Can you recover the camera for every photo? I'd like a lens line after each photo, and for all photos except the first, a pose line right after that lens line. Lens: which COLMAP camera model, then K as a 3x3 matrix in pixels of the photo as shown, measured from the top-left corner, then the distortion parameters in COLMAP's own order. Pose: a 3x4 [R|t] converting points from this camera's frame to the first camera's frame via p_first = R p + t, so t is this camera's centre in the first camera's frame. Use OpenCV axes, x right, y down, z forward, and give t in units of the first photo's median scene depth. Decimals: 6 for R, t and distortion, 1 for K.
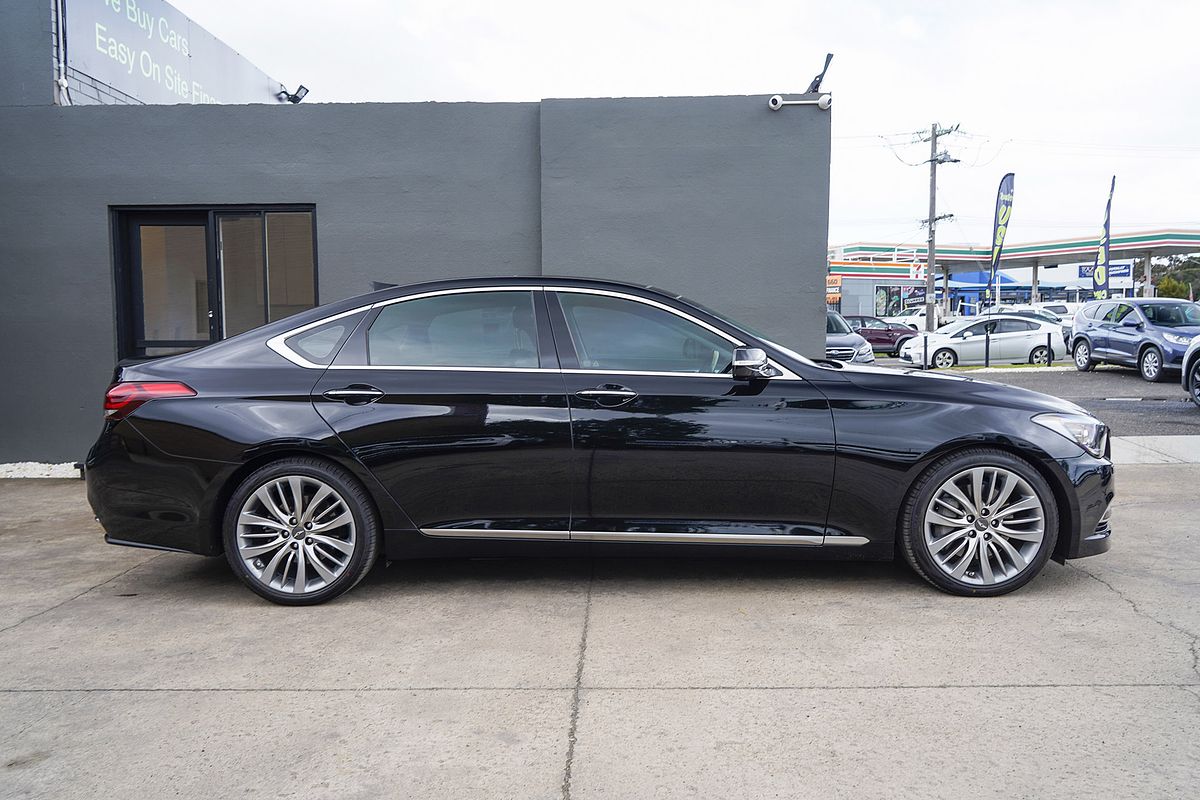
lens RADIAL K [[984.8, 0, 599.9], [0, 984.8, 399.7], [0, 0, 1]] dist [0.028336, -0.000092]
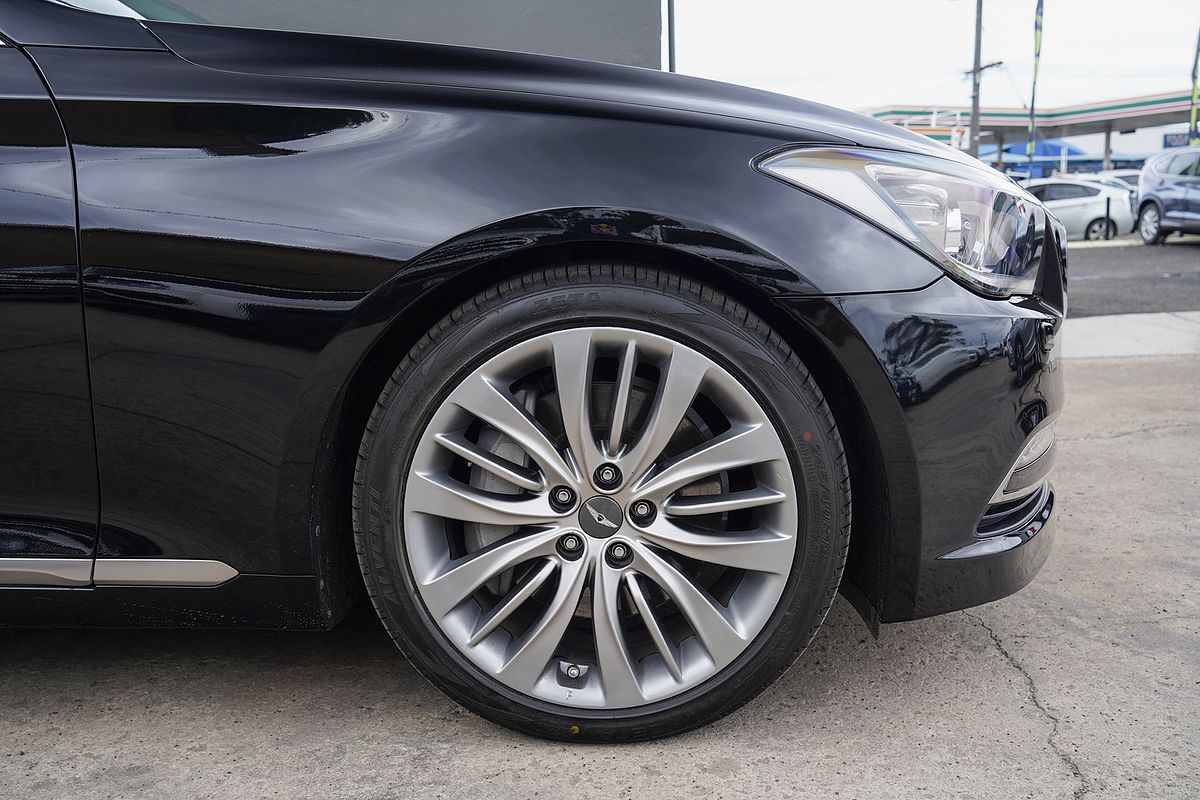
lens RADIAL K [[1066.0, 0, 596.4], [0, 1066.0, 401.5], [0, 0, 1]] dist [0.012469, 0.032020]
pose [[0.999309, -0.008626, -0.036159, 0.391076], [0.011762, 0.996101, 0.087430, 0.060573], [0.035264, -0.087795, 0.995514, 0.662331]]
